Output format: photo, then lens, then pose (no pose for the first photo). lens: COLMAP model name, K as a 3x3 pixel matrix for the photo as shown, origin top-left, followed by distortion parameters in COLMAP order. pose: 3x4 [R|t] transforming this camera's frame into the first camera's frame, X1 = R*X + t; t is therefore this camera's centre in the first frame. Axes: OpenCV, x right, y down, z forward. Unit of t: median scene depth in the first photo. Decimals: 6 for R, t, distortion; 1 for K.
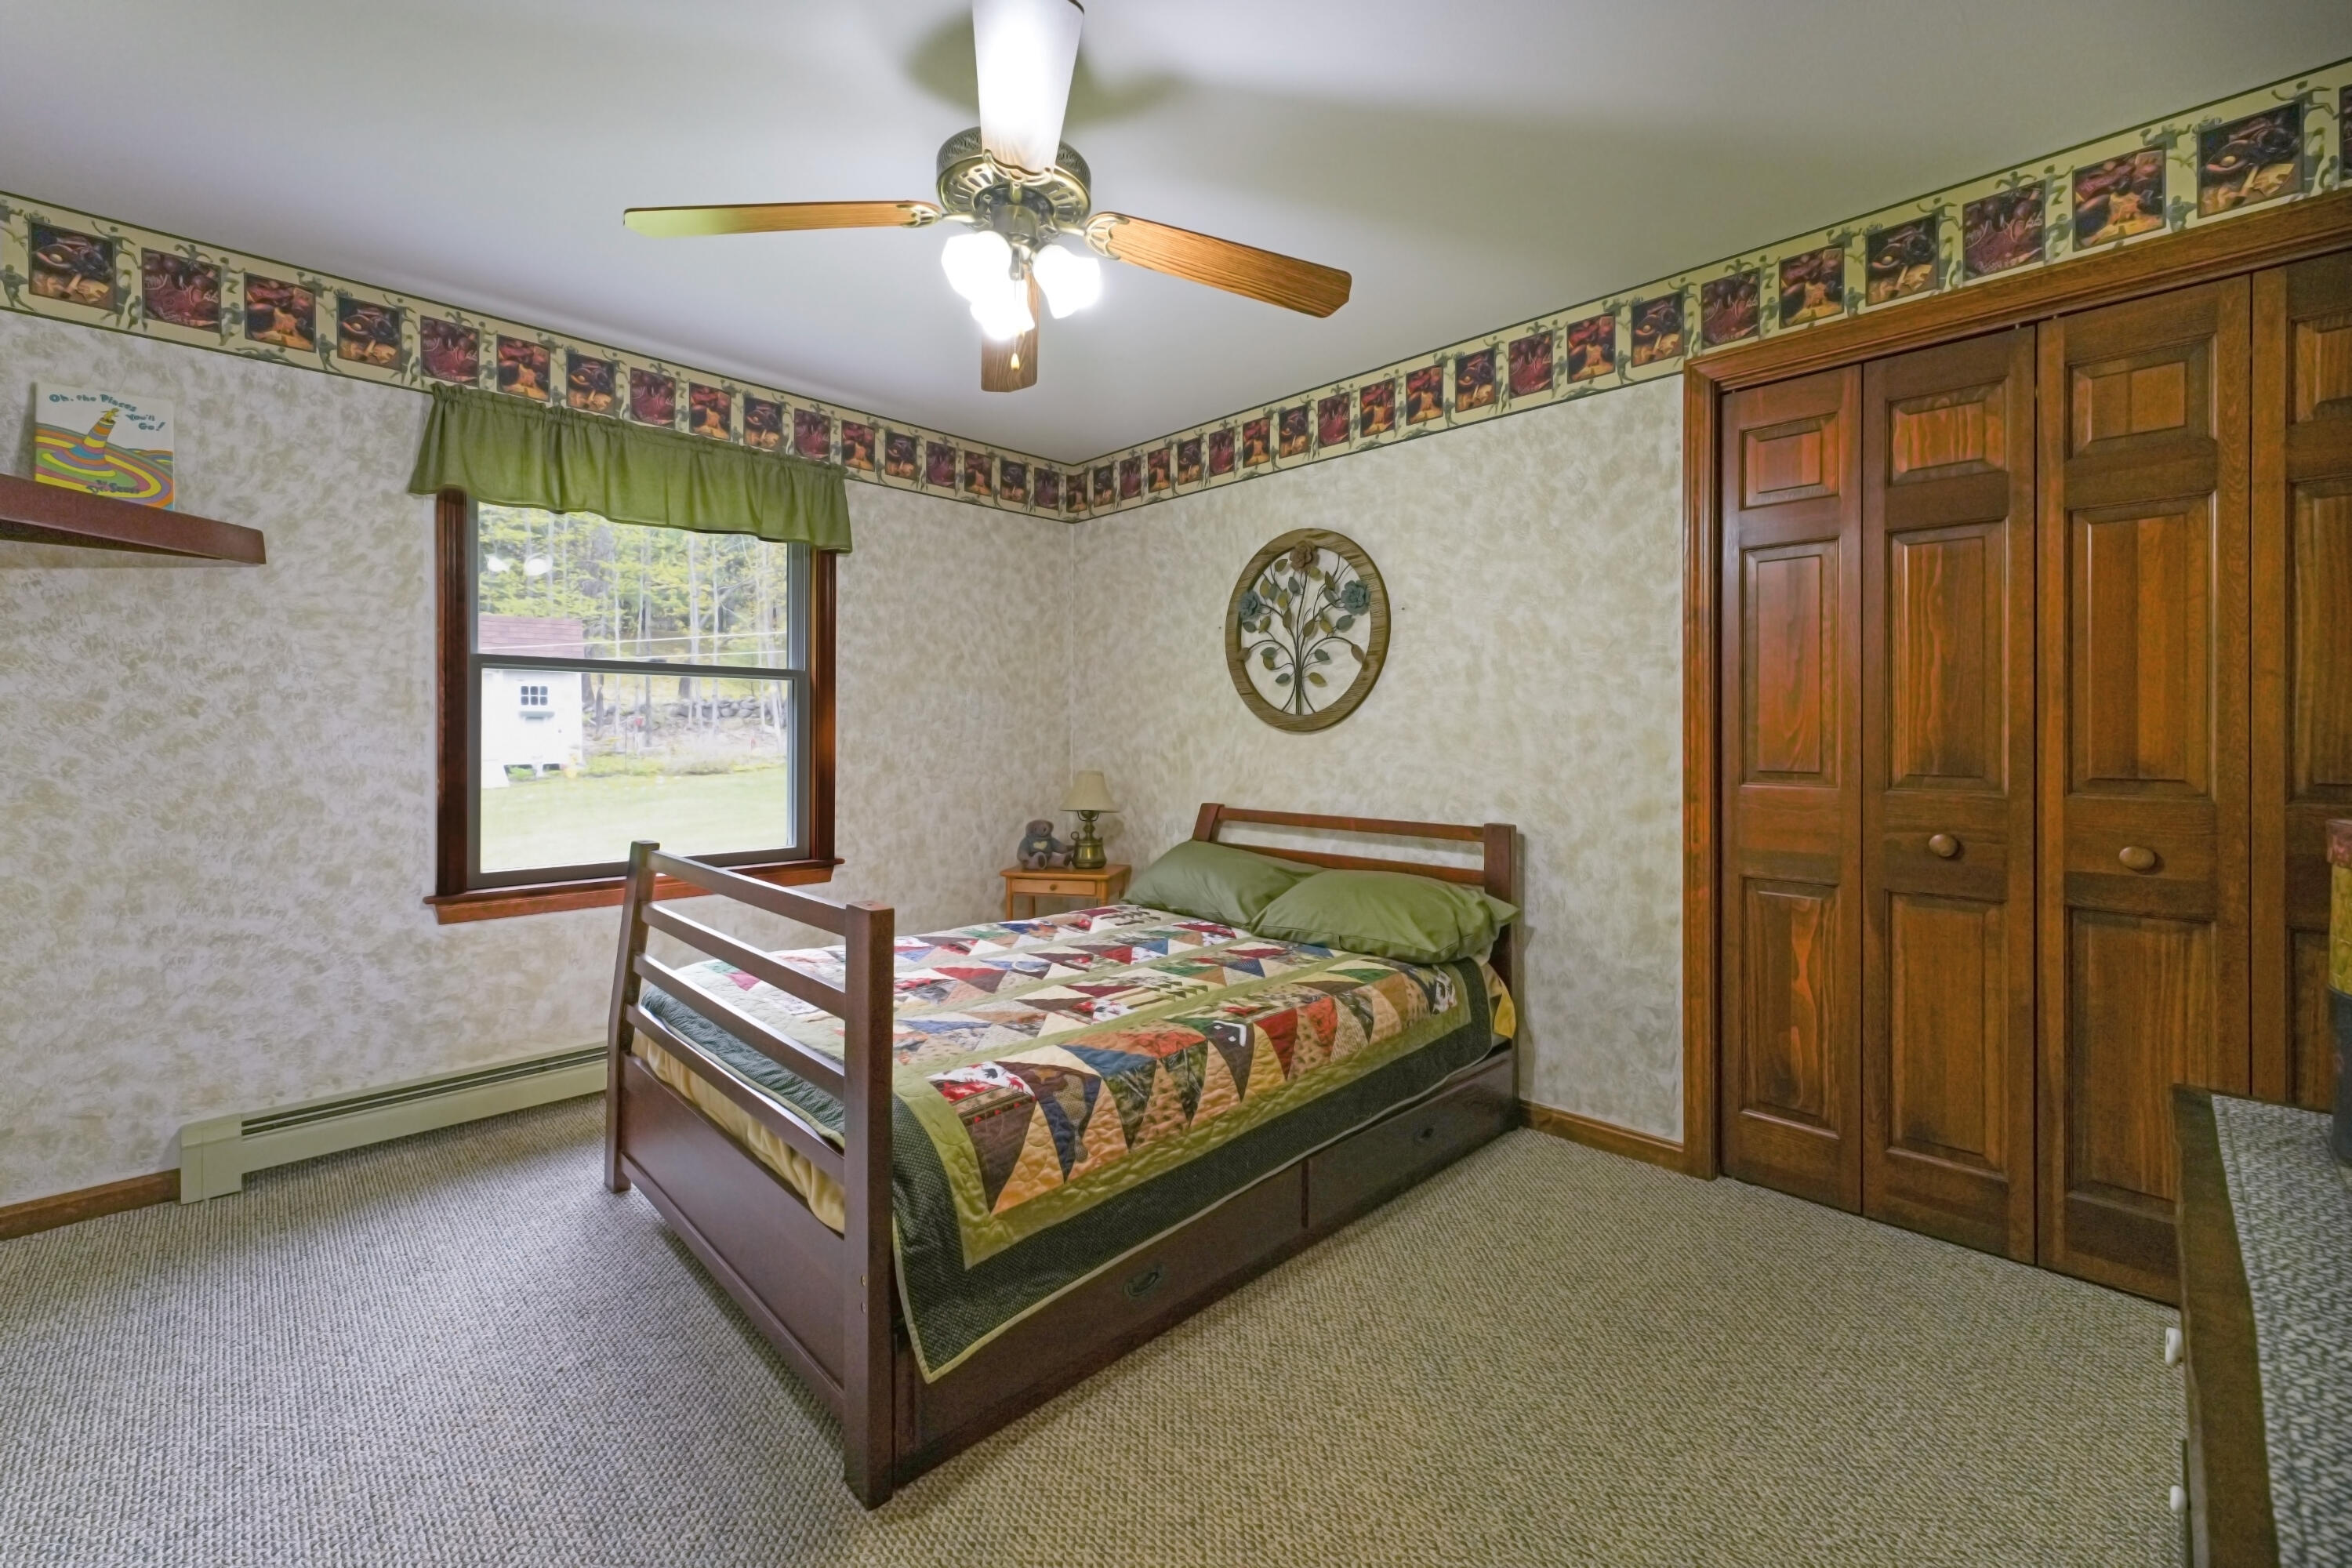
lens RADIAL K [[955.6, 0, 1184.9], [0, 955.6, 736.6], [0, 0, 1]] dist [0.004541, -0.000189]
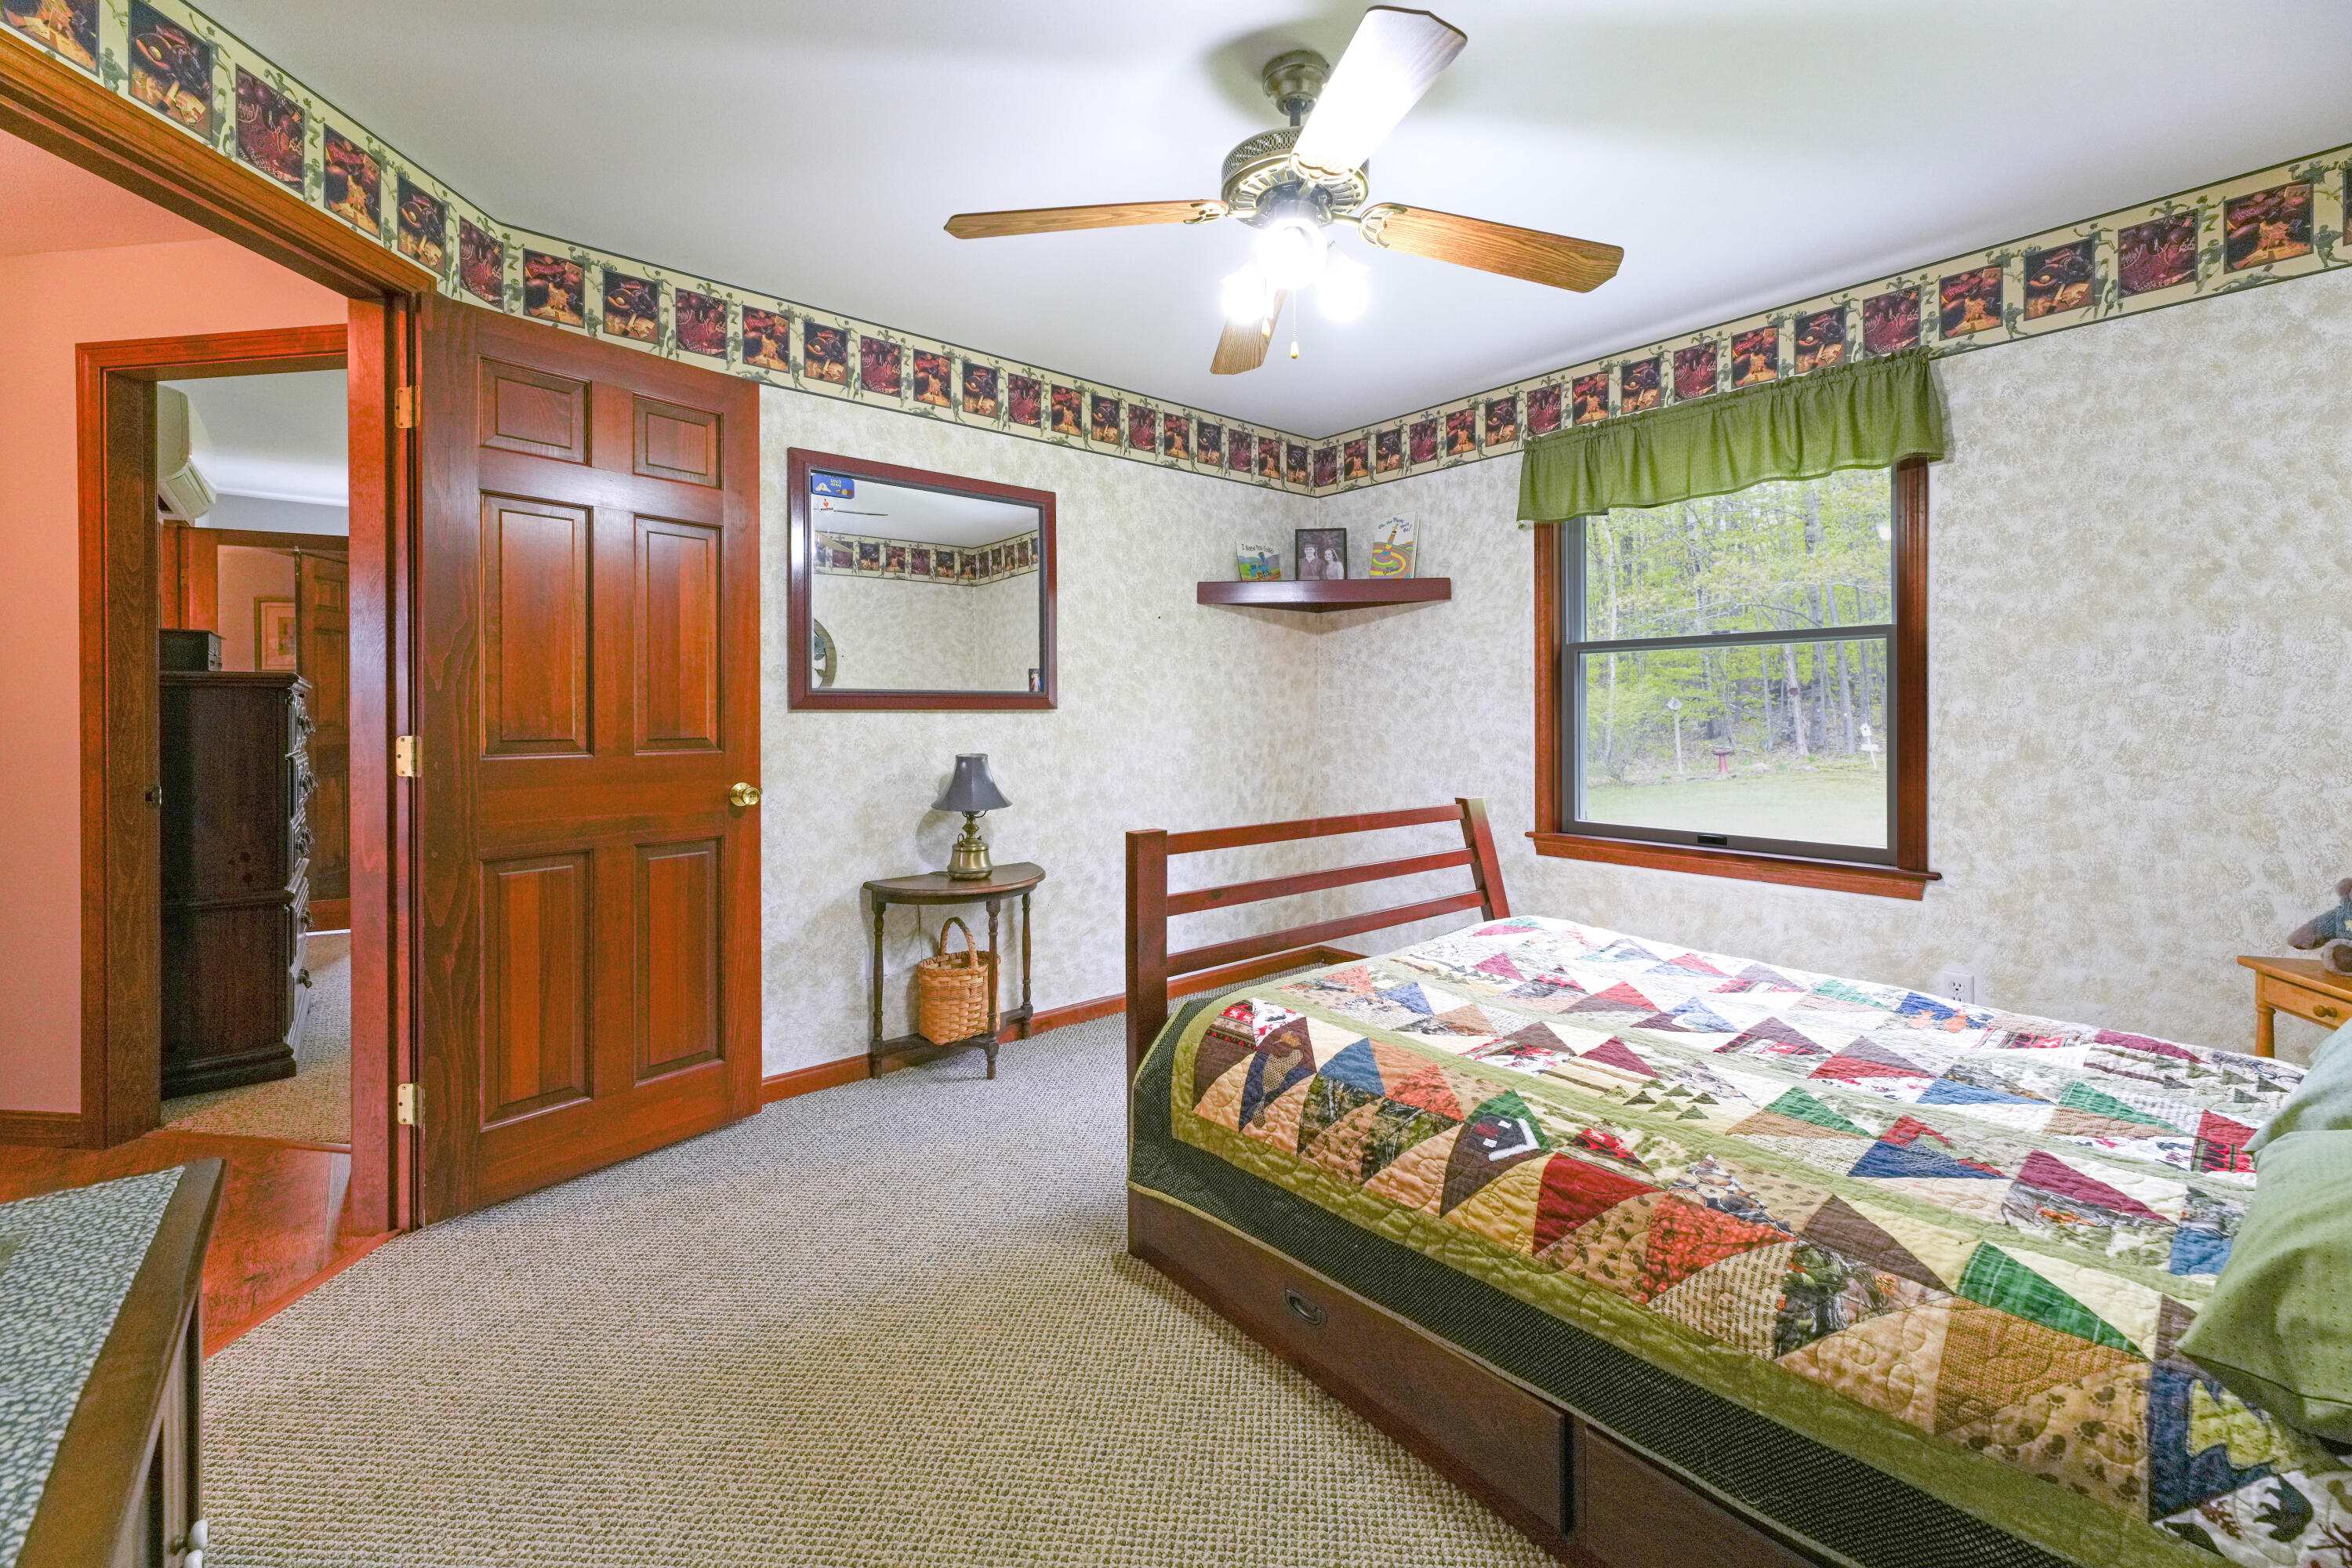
lens RADIAL K [[955.6, 0, 1157.0], [0, 955.6, 709.8], [0, 0, 1]] dist [0.004541, -0.000189]
pose [[-0.086314, -0.001624, -0.996267, 0.574692], [0.003307, 0.999993, -0.001917, 0.000487], [0.996262, -0.003460, -0.086308, 0.614348]]
